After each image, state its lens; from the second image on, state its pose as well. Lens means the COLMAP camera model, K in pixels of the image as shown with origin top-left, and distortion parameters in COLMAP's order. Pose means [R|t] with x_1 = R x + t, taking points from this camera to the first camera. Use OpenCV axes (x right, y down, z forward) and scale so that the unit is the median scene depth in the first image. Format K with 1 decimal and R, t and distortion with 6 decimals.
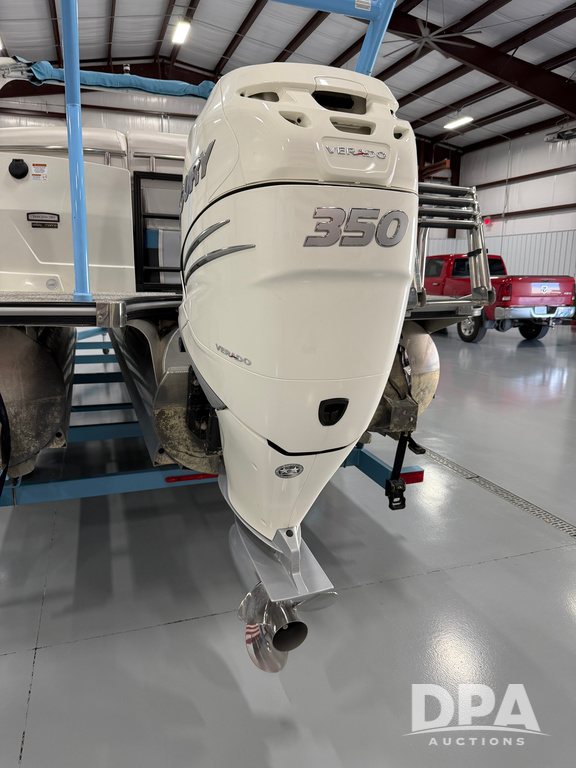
lens RADIAL K [[548.0, 0, 284.6], [0, 548.0, 384.7], [0, 0, 1]] dist [0.013330, -0.012883]
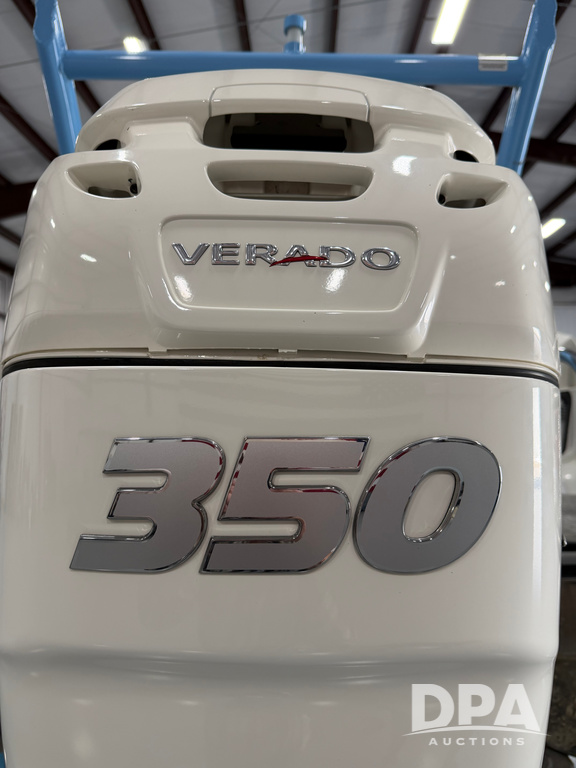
lens RADIAL K [[548.0, 0, 287.0], [0, 548.0, 383.1], [0, 0, 1]] dist [0.013330, -0.012883]
pose [[0.922628, -0.019896, -0.385179, 0.239558], [-0.090757, 0.959427, -0.266952, -0.268190], [0.374862, 0.281255, 0.883388, 0.733588]]
